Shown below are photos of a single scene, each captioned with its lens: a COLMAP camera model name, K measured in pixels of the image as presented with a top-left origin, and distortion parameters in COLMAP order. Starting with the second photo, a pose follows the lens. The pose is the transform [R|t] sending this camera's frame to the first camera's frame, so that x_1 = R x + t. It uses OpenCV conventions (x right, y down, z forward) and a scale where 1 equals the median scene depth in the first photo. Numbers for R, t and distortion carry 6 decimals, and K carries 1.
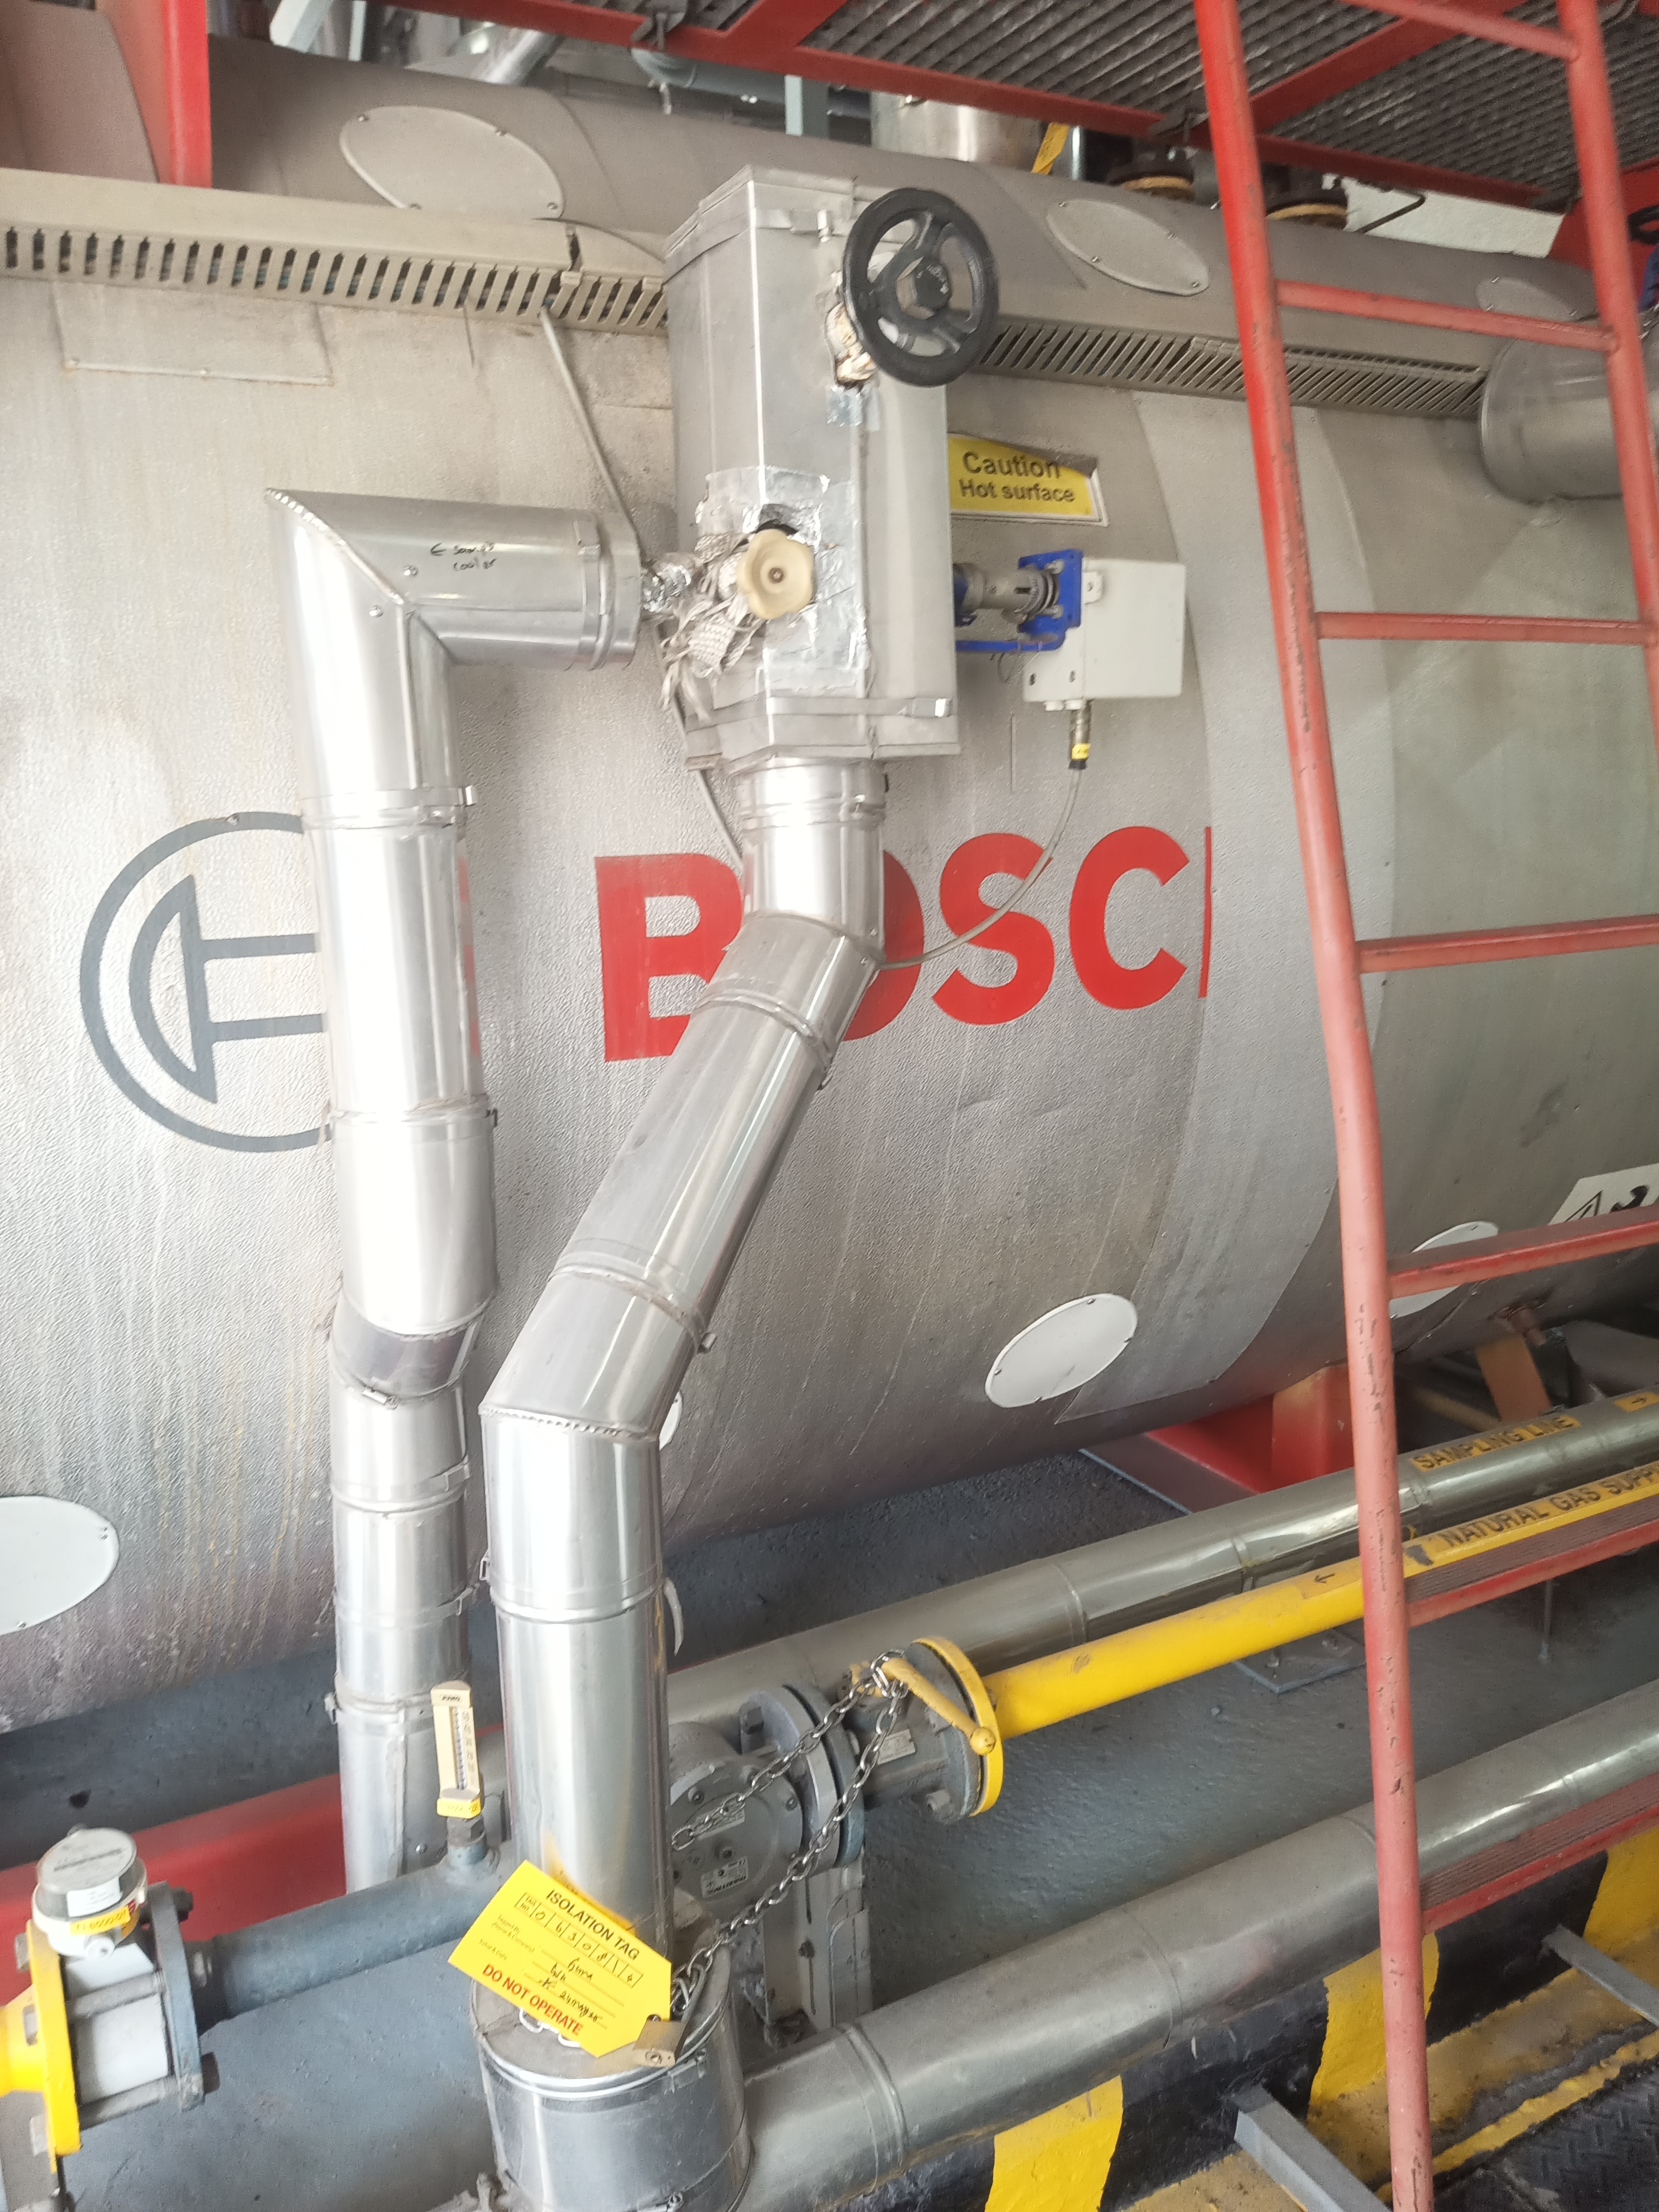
lens RADIAL K [[1623.7, 0, 820.9], [0, 1623.7, 1101.5], [0, 0, 1]] dist [0.043363, -0.054503]
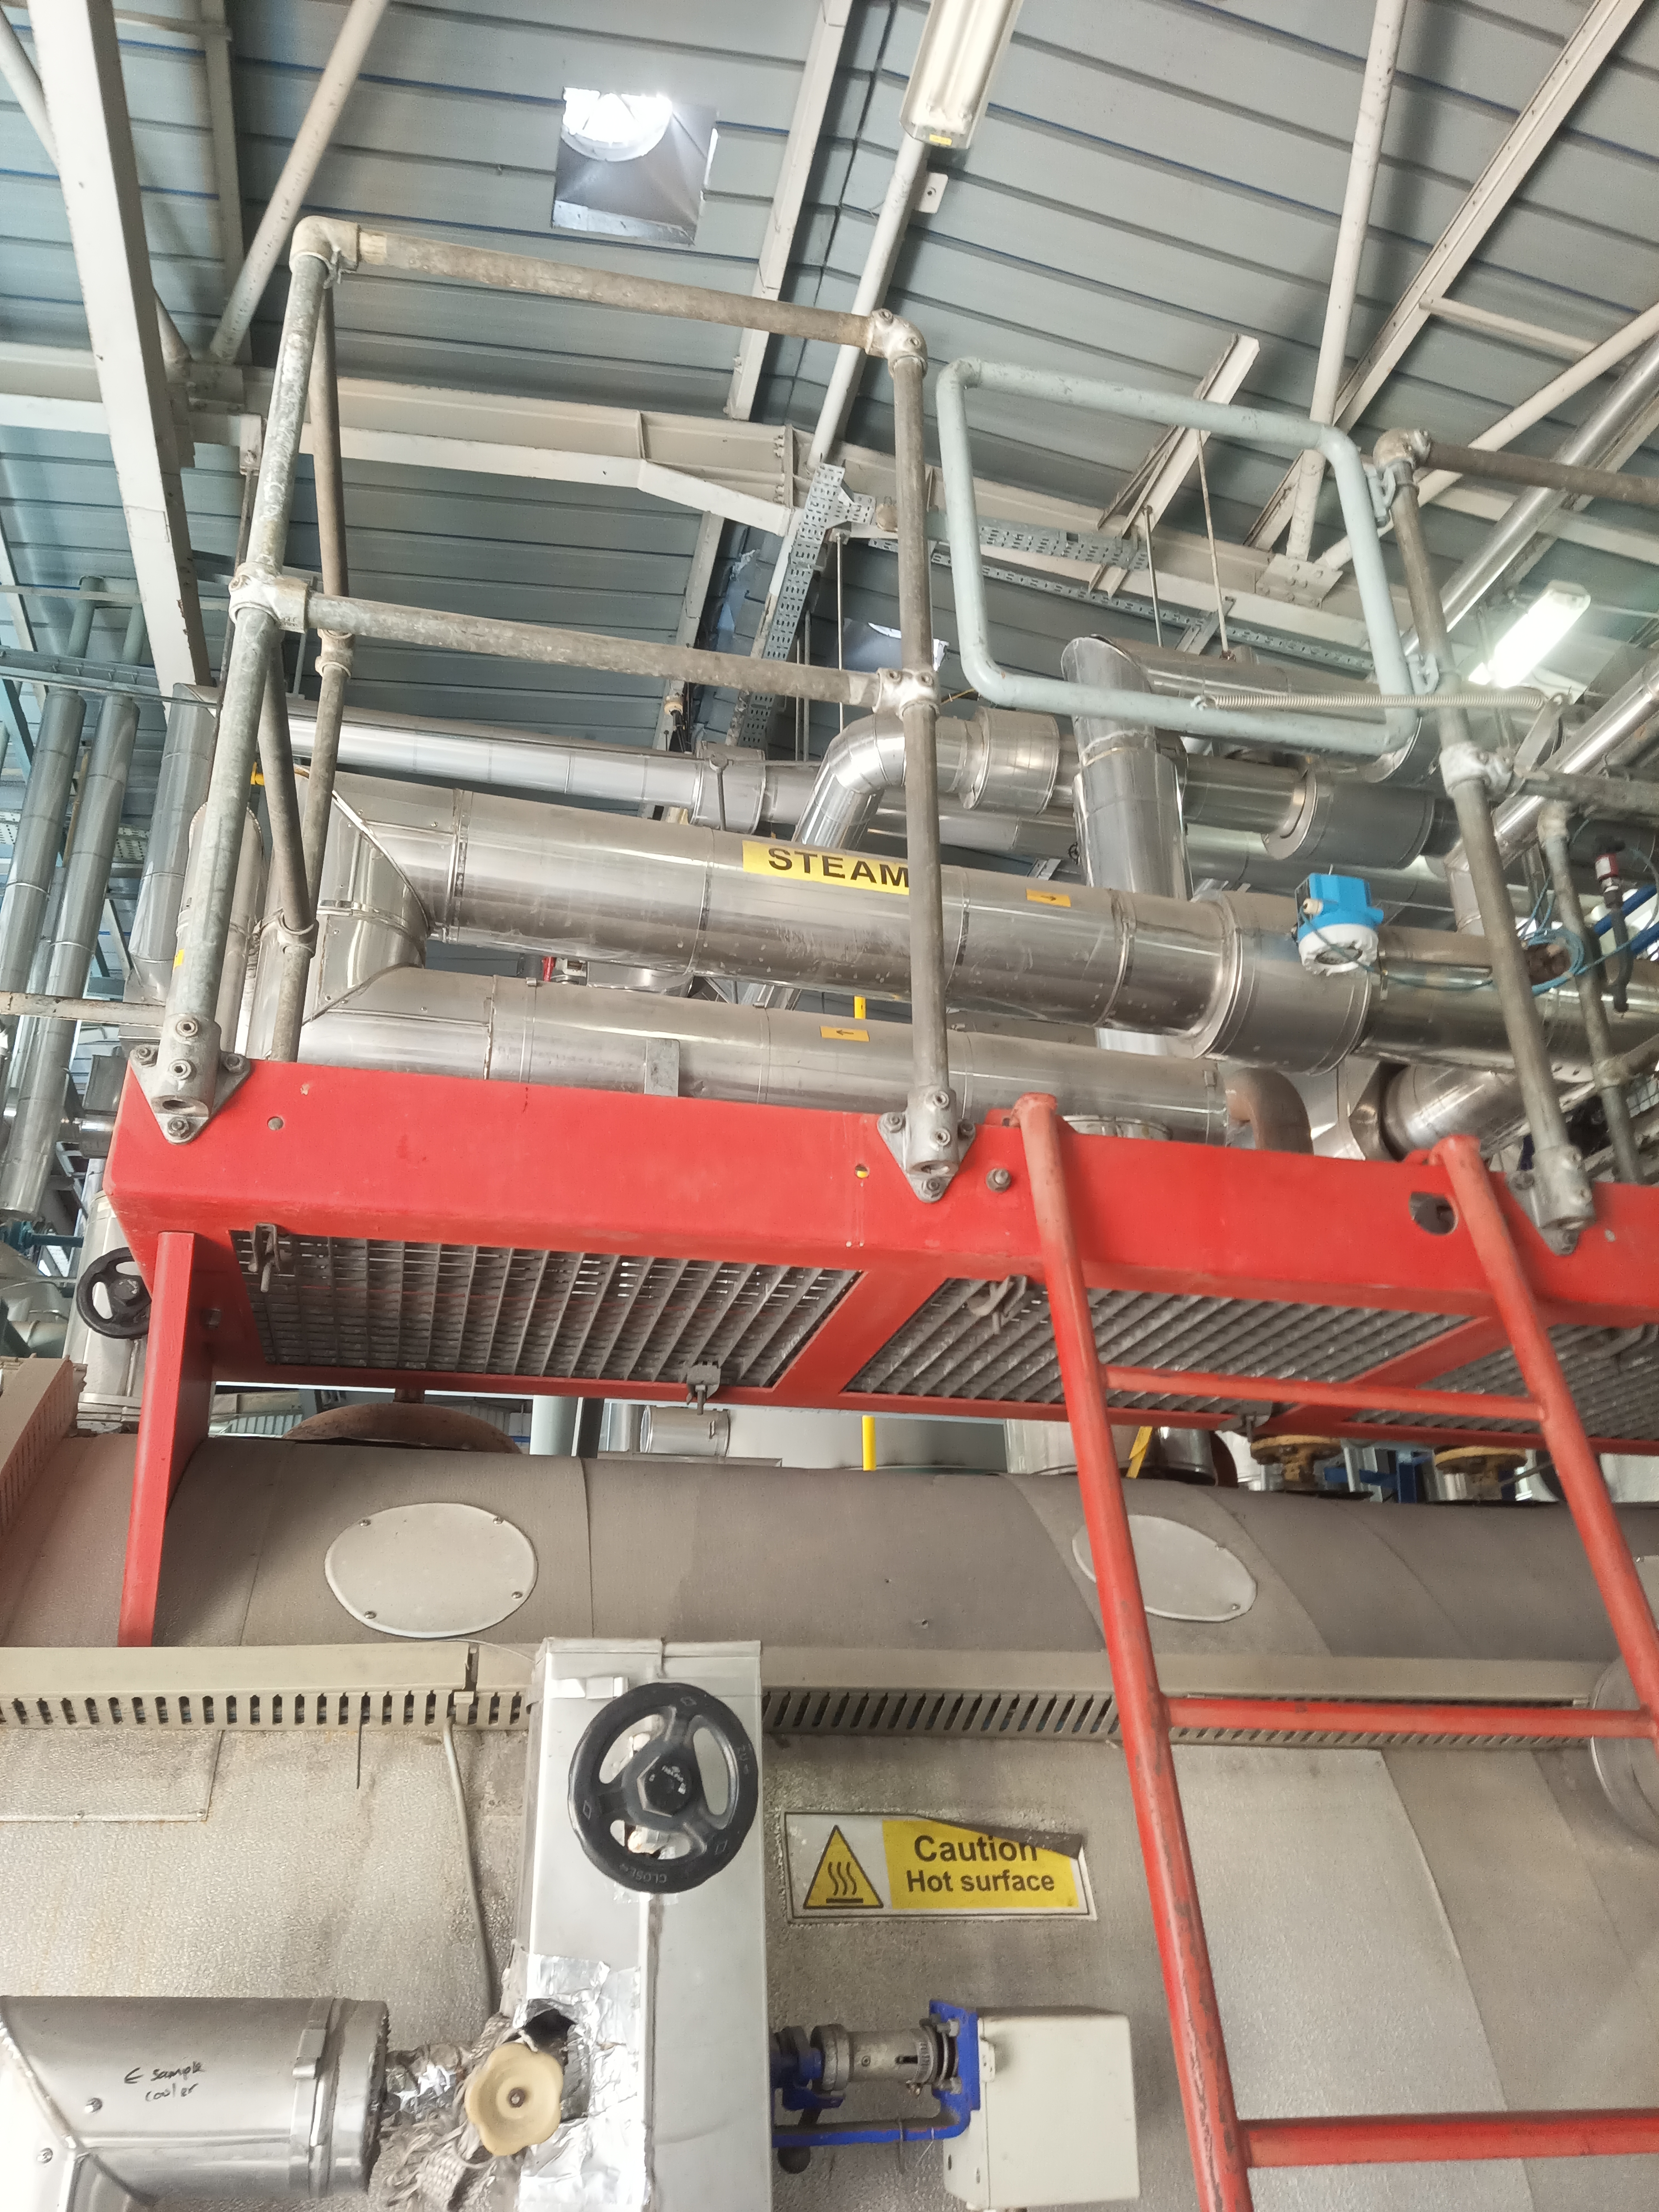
lens RADIAL K [[1623.7, 0, 795.9], [0, 1623.7, 1134.6], [0, 0, 1]] dist [0.043363, -0.054503]
pose [[0.965500, -0.089111, -0.244683, 0.312744], [-0.071178, 0.813534, -0.577144, -0.208550], [0.250488, 0.574649, 0.779124, 0.058469]]
